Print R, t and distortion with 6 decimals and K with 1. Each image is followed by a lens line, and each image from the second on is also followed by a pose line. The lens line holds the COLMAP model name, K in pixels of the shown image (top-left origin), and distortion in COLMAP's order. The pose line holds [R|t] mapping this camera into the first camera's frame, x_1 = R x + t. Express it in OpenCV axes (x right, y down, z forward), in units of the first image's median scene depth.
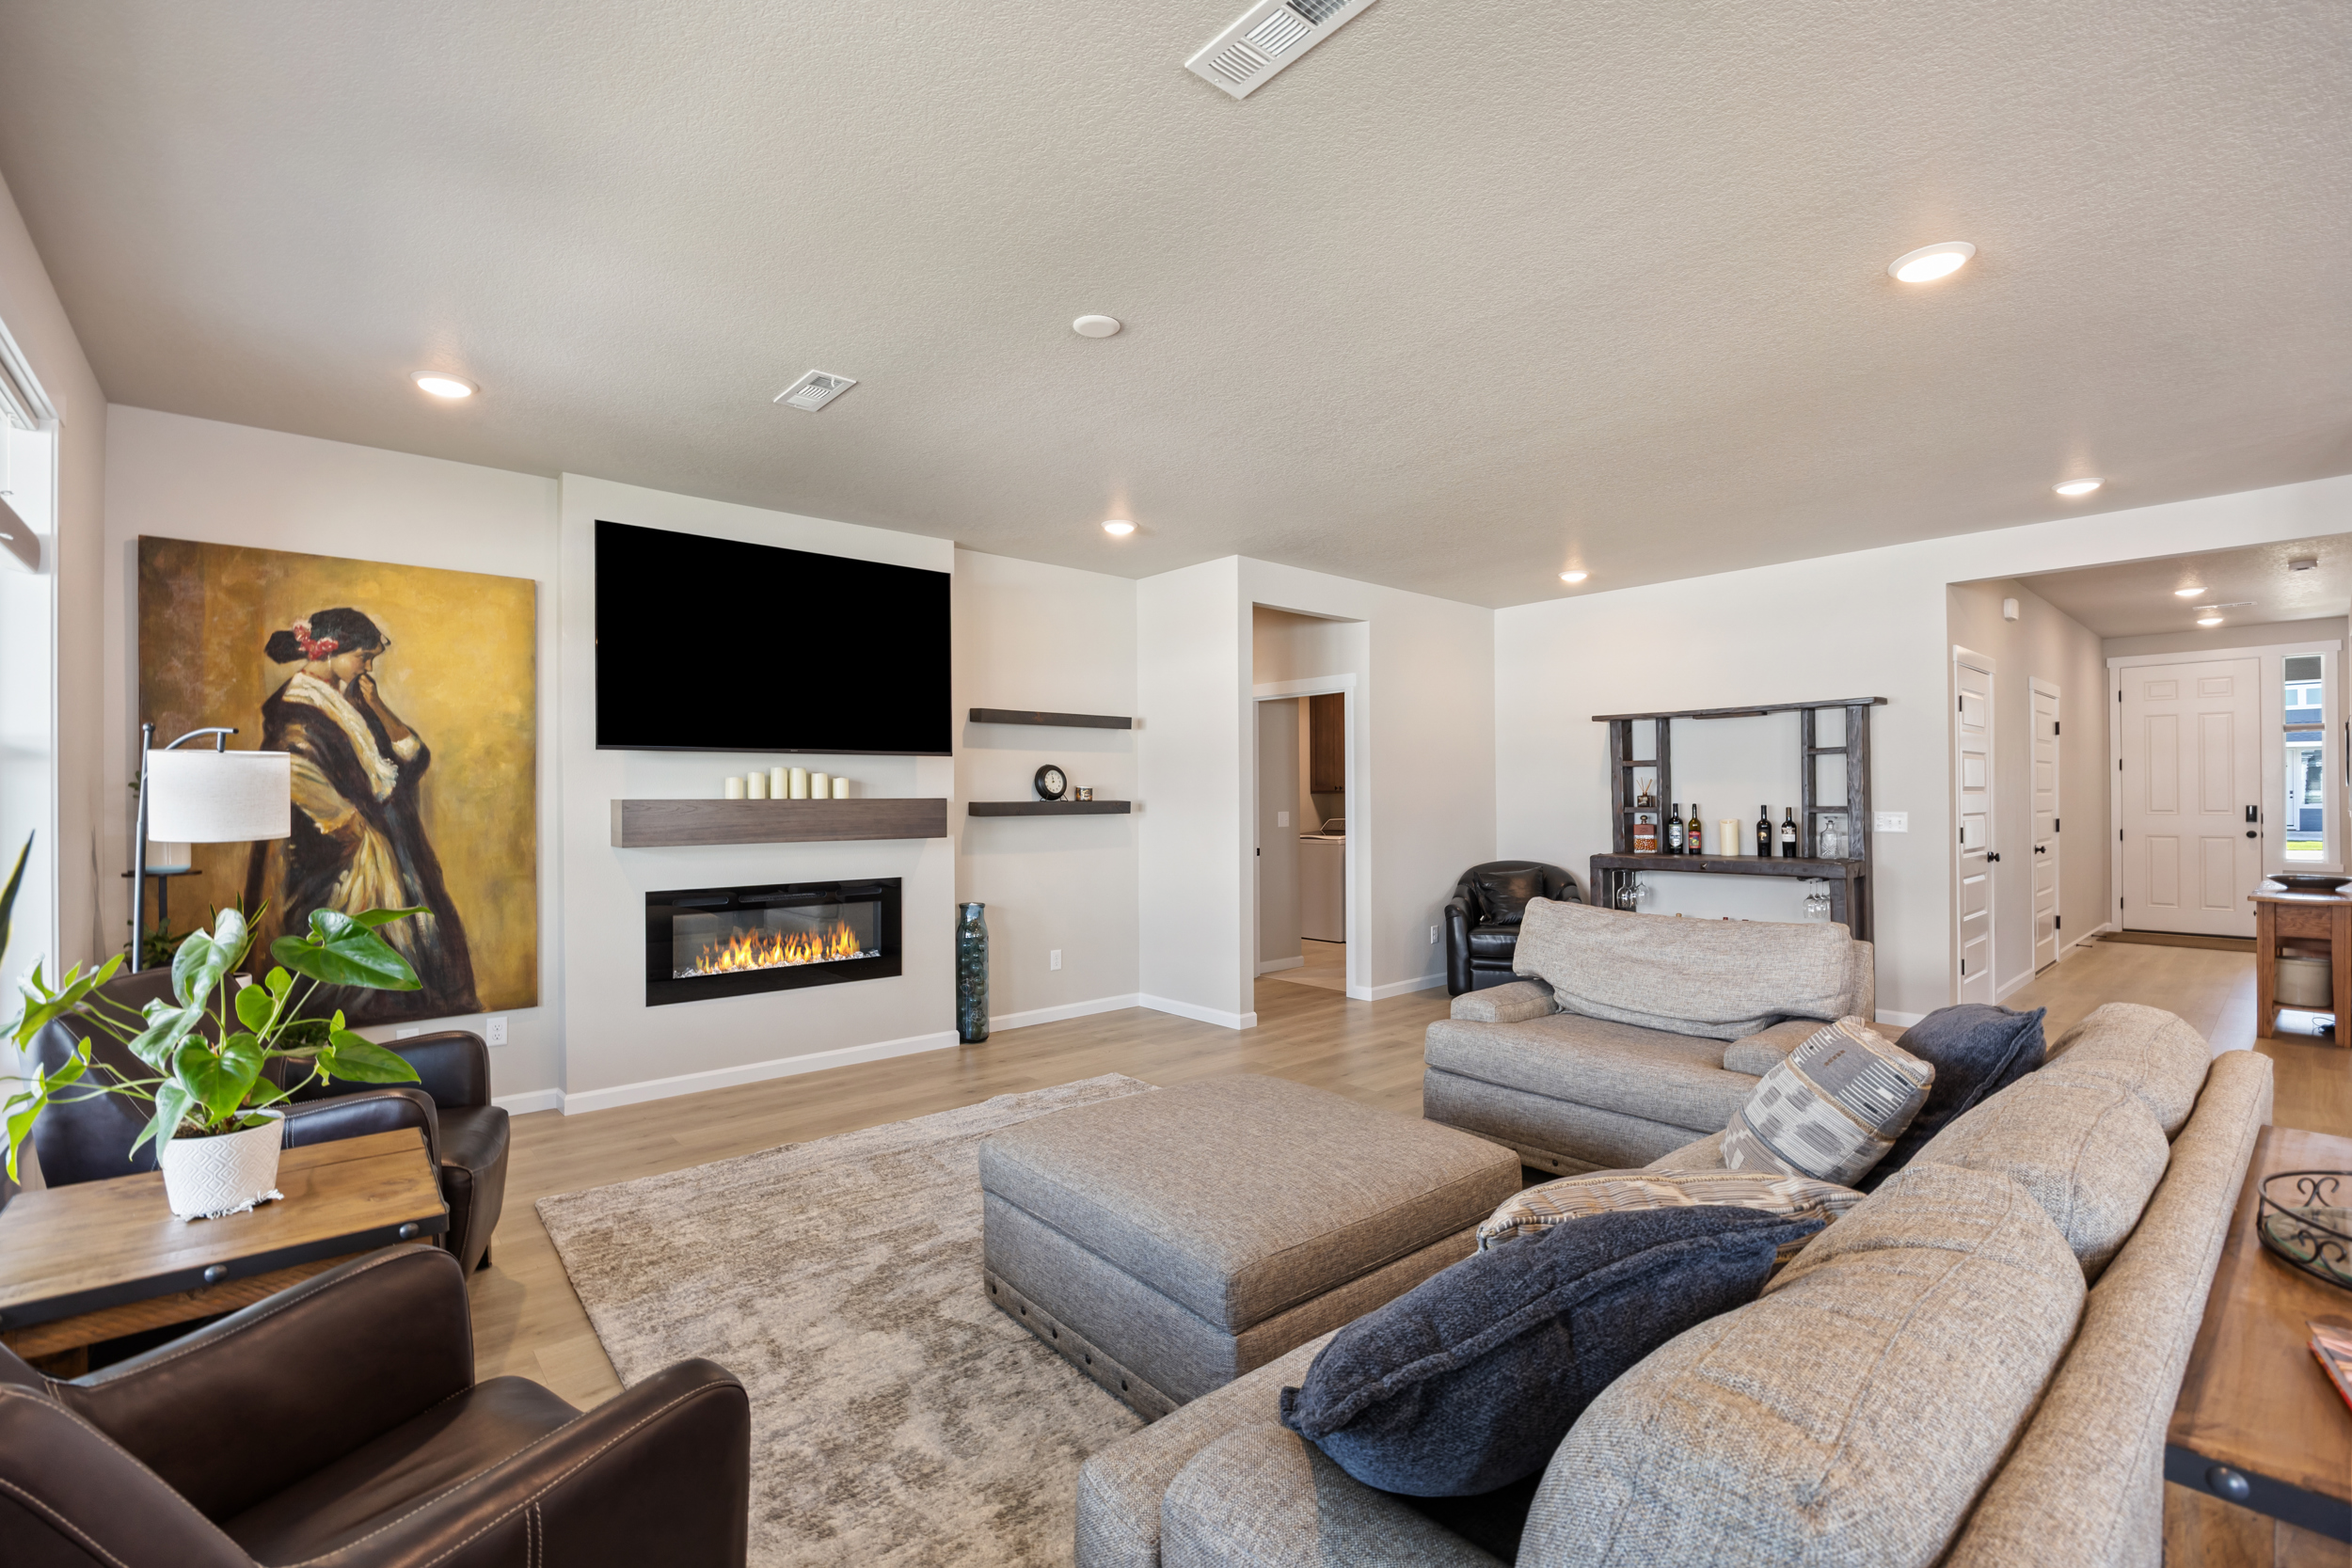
lens RADIAL K [[1032.8, 0, 1185.8], [0, 1032.8, 791.7], [0, 0, 1]] dist [-0.016609, 0.002316]
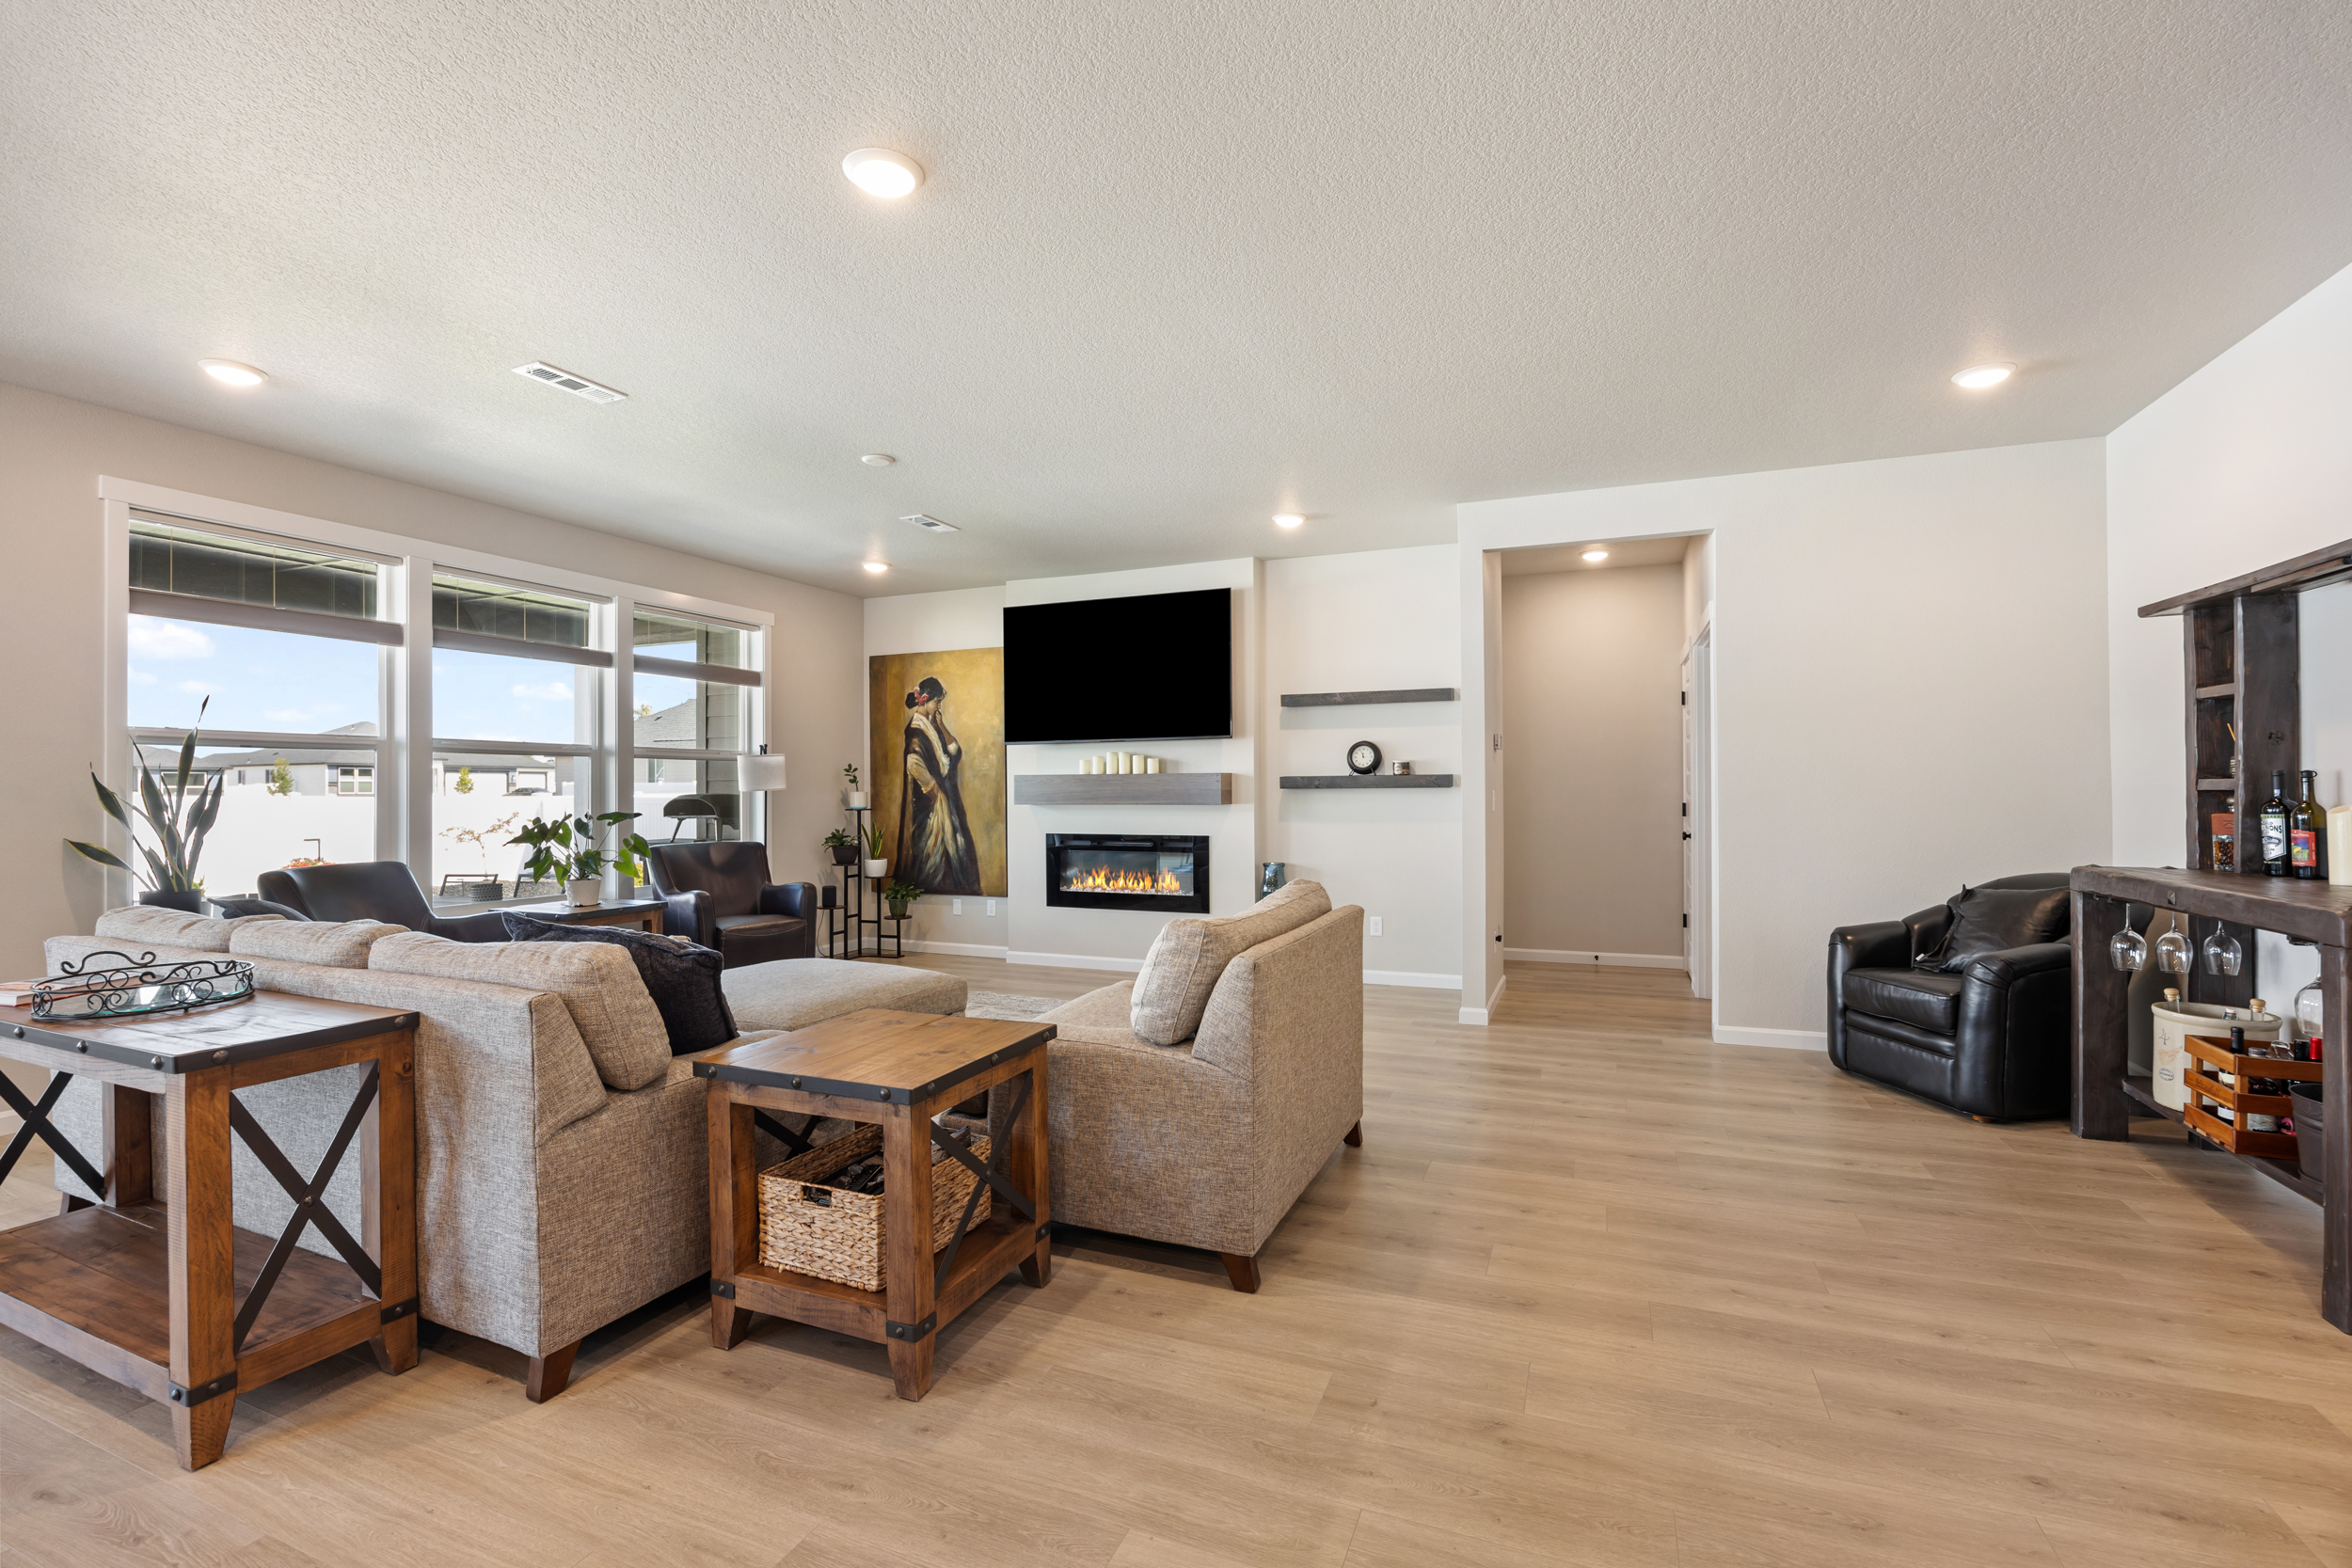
lens RADIAL K [[1032.8, 0, 1174.3], [0, 1032.8, 785.8], [0, 0, 1]] dist [-0.016609, 0.002316]
pose [[0.432903, 0.000234, -0.901441, 0.990545], [0.008179, 0.999958, 0.004187, 0.018826], [0.901404, -0.009186, 0.432883, 0.487412]]
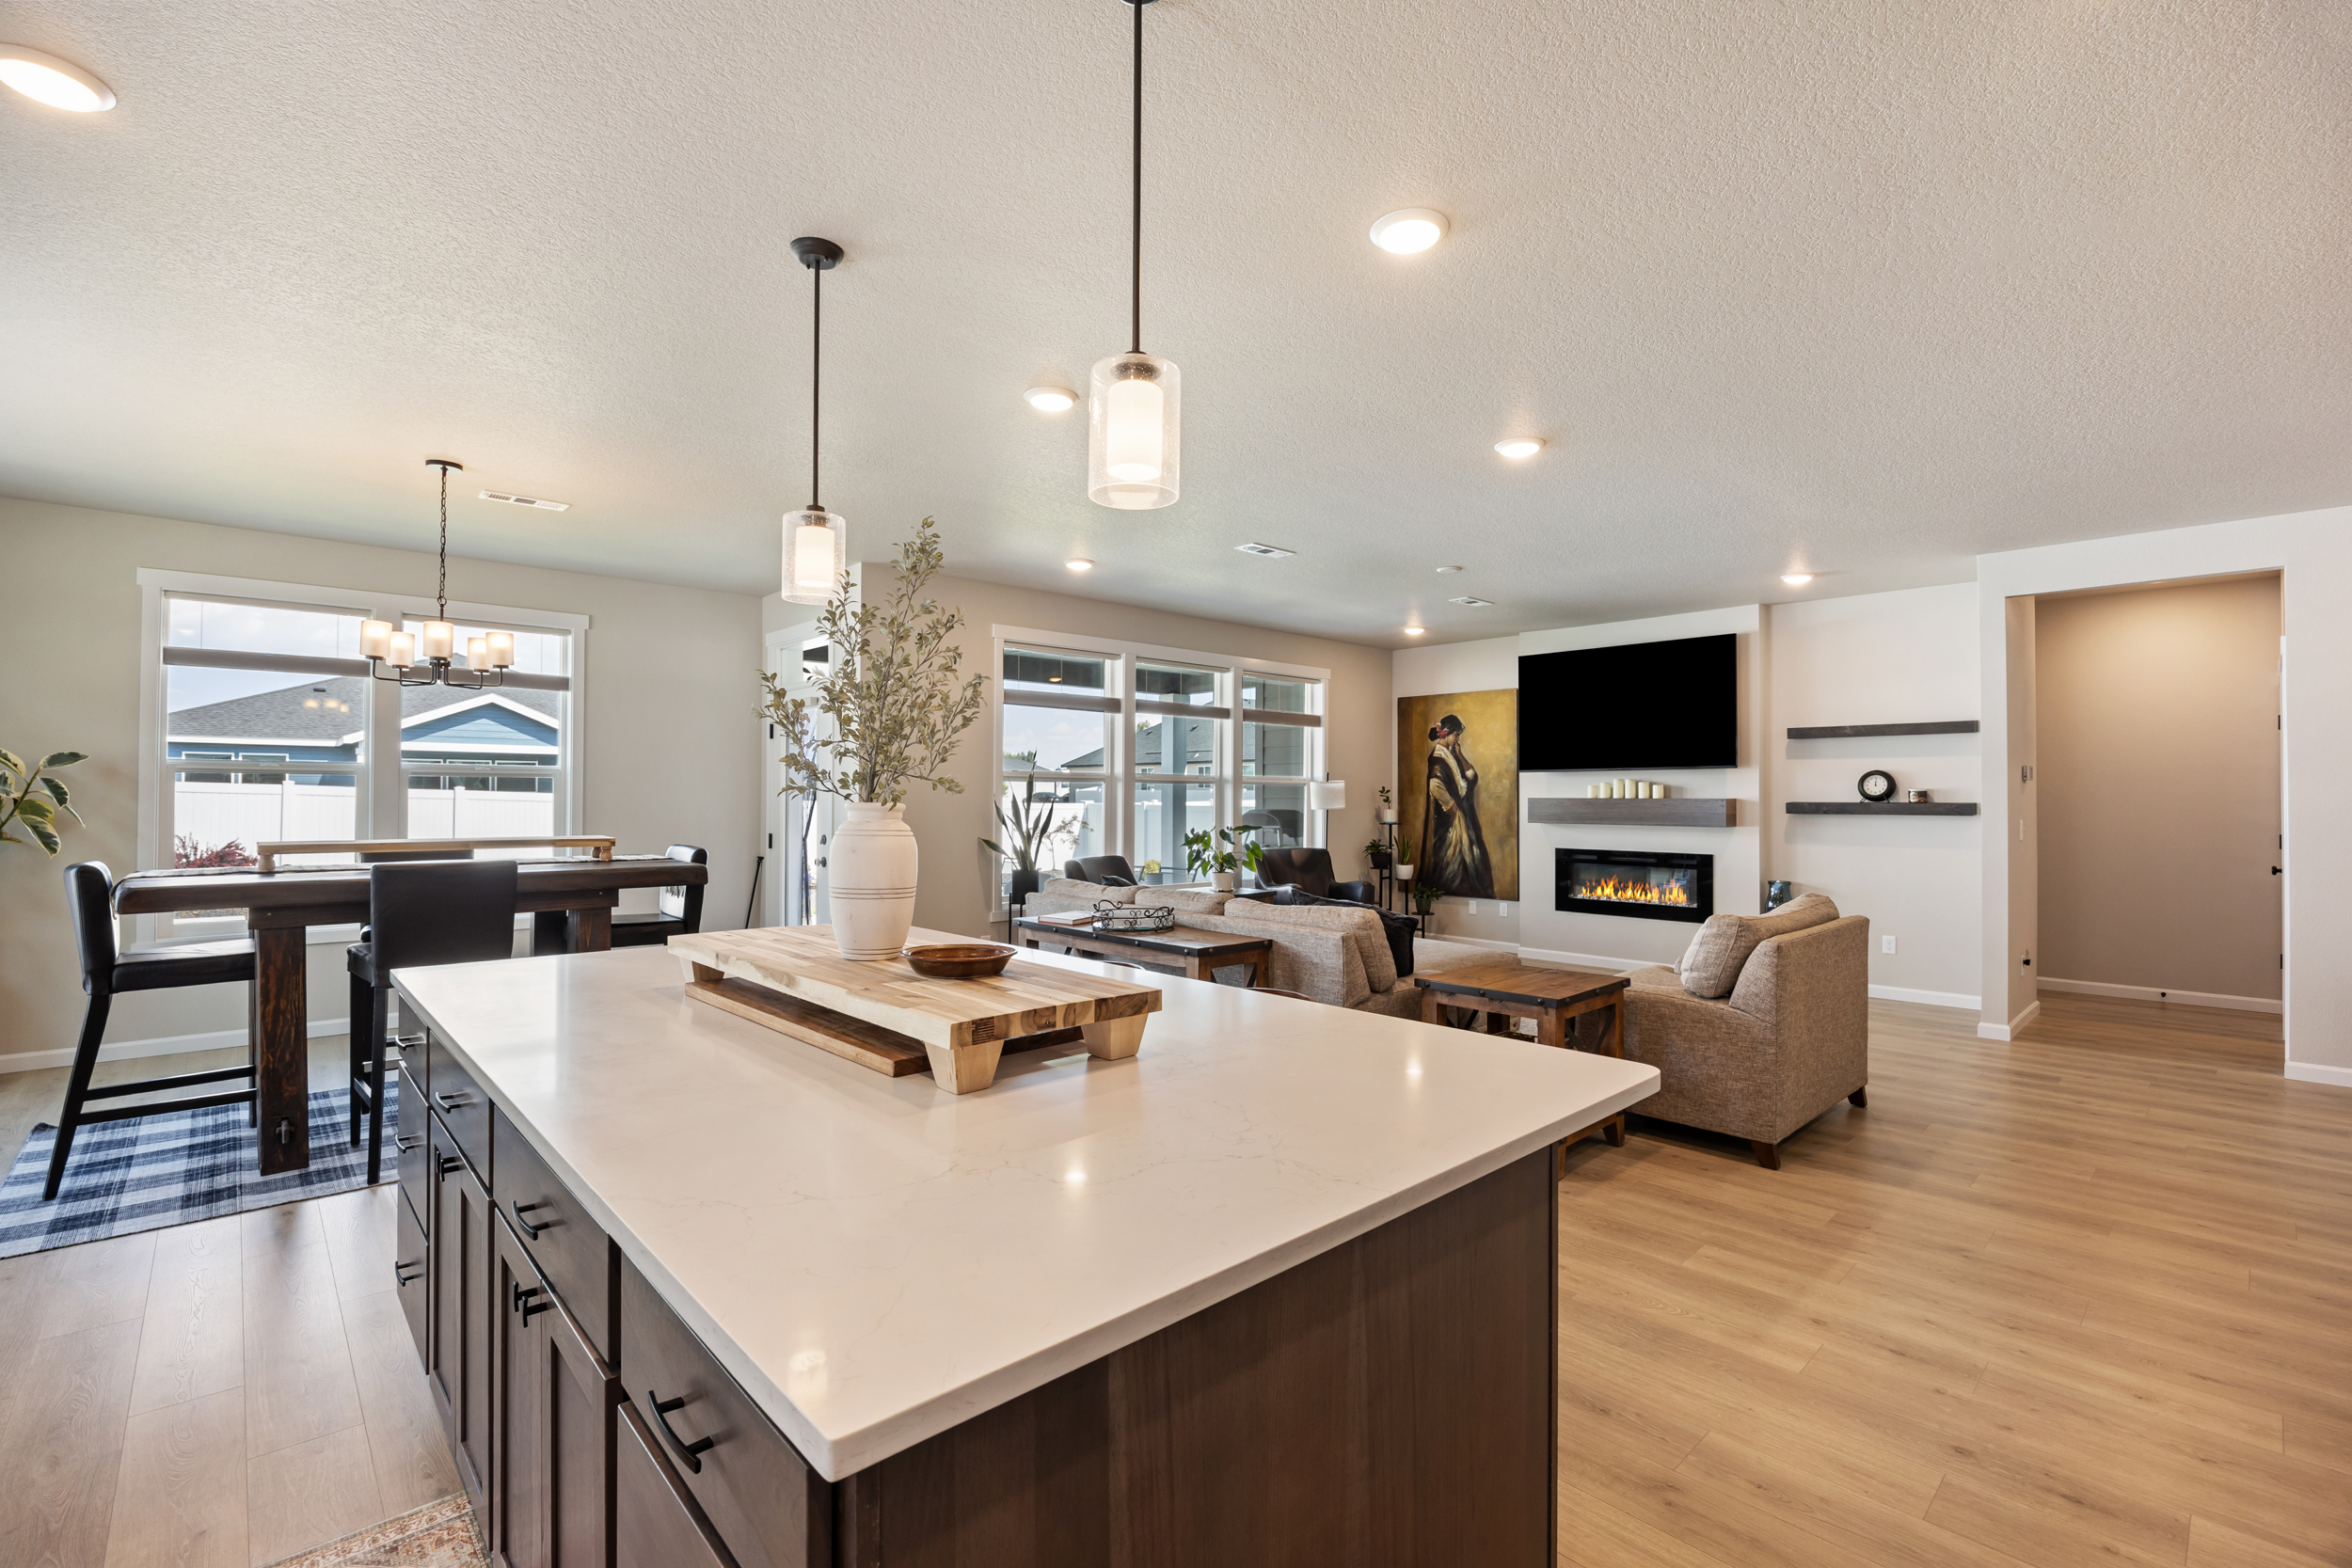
lens RADIAL K [[1032.8, 0, 1171.4], [0, 1032.8, 784.0], [0, 0, 1]] dist [-0.016609, 0.002316]
pose [[0.019903, -0.006249, -0.999782, 1.311298], [0.001631, 0.999979, -0.006218, -0.007125], [0.999801, -0.001507, 0.019913, 0.270765]]
